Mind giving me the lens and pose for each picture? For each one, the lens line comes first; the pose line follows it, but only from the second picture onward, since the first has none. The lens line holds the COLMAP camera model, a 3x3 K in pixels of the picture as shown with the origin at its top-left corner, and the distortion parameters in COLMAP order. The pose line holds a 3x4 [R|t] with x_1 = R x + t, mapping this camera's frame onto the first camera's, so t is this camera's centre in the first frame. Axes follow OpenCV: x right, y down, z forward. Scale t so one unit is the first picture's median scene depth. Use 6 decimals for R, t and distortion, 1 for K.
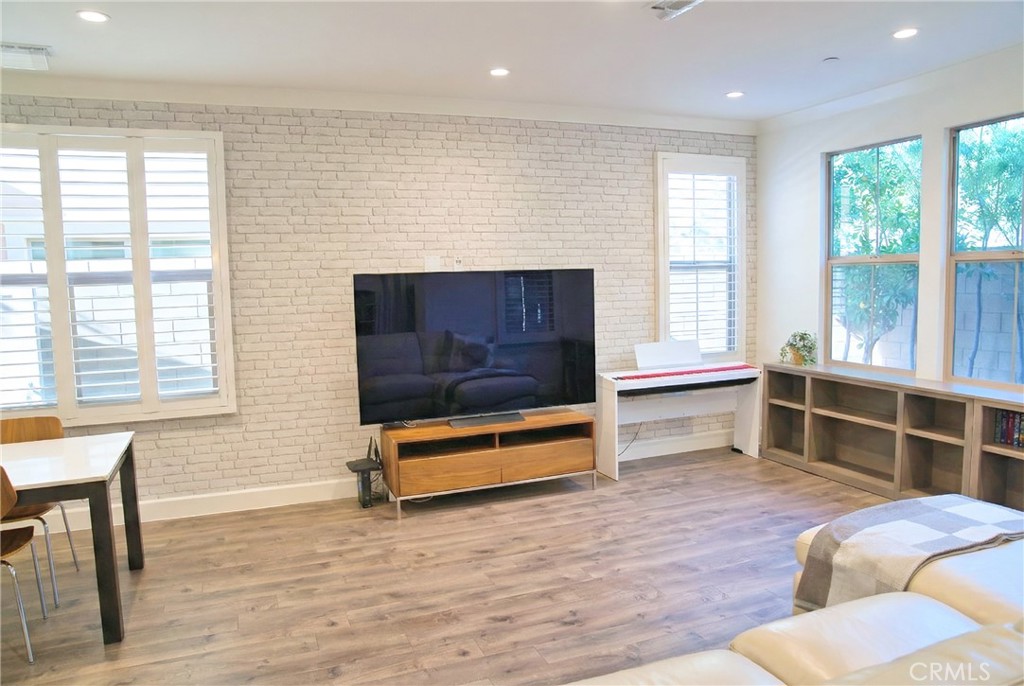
lens RADIAL K [[712.0, 0, 512.0], [0, 712.0, 343.0], [0, 0, 1]] dist [-0.040286, 0.000818]
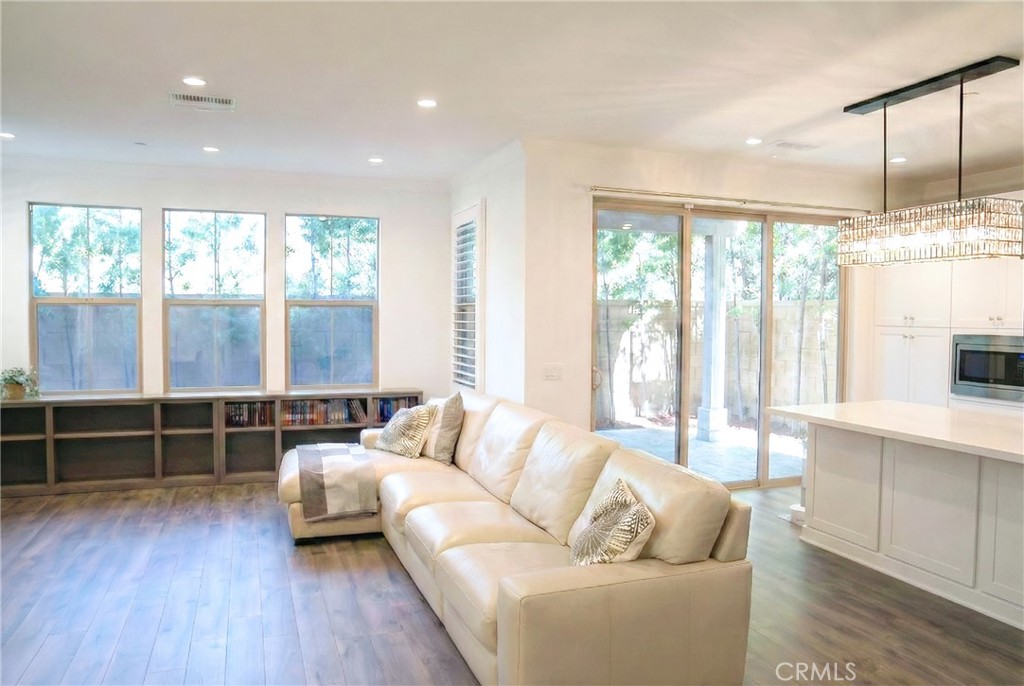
lens RADIAL K [[712.0, 0, 512.0], [0, 712.0, 343.0], [0, 0, 1]] dist [-0.040286, 0.000818]
pose [[0.045265, -0.033983, 0.998397, -0.727605], [0.086019, 0.995842, 0.029996, -0.026311], [-0.995265, 0.084524, 0.048000, 0.258007]]
